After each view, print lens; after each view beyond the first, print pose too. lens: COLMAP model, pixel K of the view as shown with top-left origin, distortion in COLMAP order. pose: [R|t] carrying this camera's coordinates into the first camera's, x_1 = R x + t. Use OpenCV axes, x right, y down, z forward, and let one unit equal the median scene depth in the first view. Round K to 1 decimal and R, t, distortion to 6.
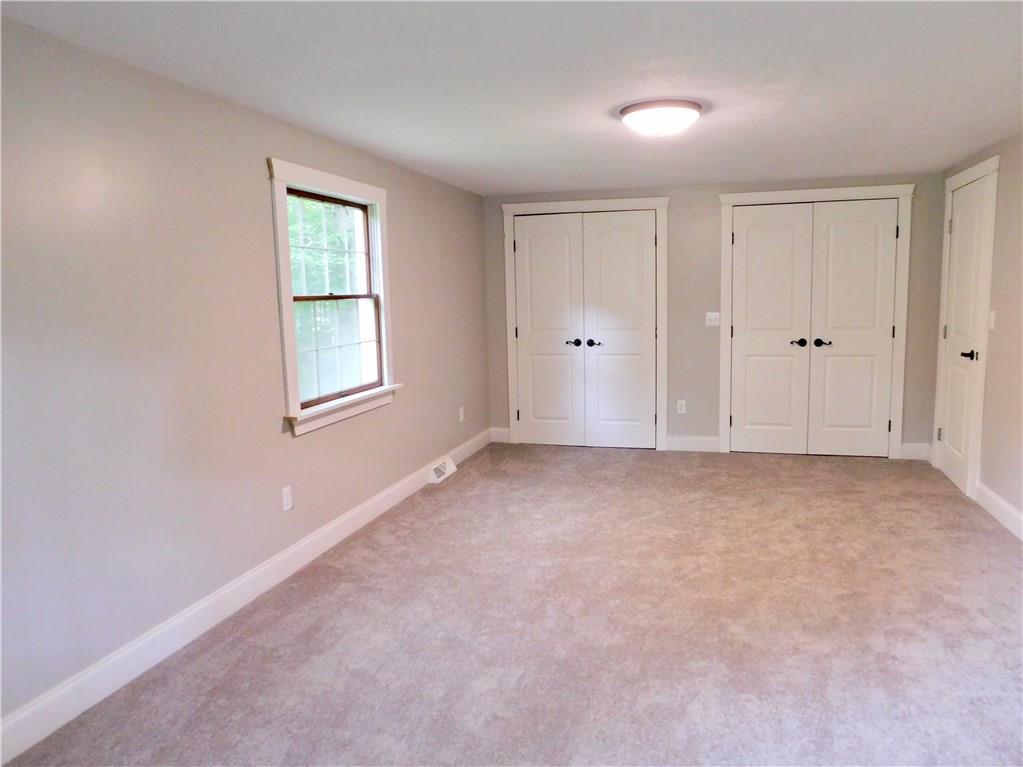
lens RADIAL K [[676.6, 0, 513.3], [0, 676.6, 378.8], [0, 0, 1]] dist [-0.045246, 0.031739]
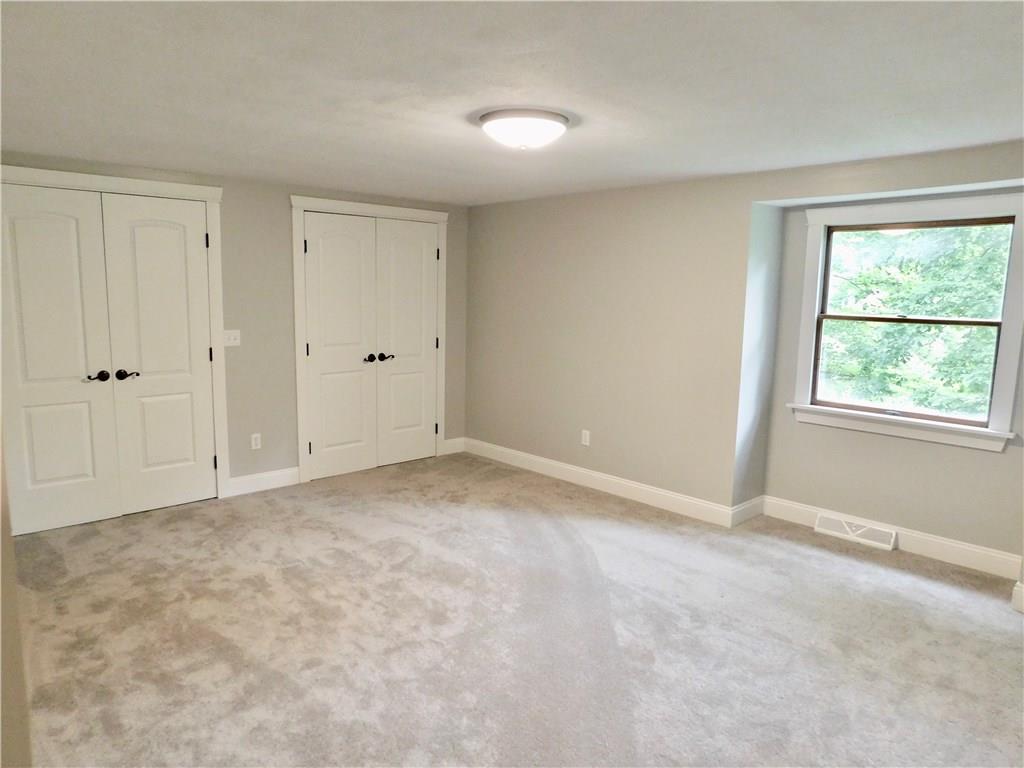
lens RADIAL K [[677.3, 0, 513.5], [0, 677.3, 385.3], [0, 0, 1]] dist [-0.045246, 0.031739]
pose [[0.479204, -0.100859, 0.871889, -0.347395], [0.080561, 0.994237, 0.070734, -0.066310], [-0.873999, 0.036345, 0.484567, 0.326313]]
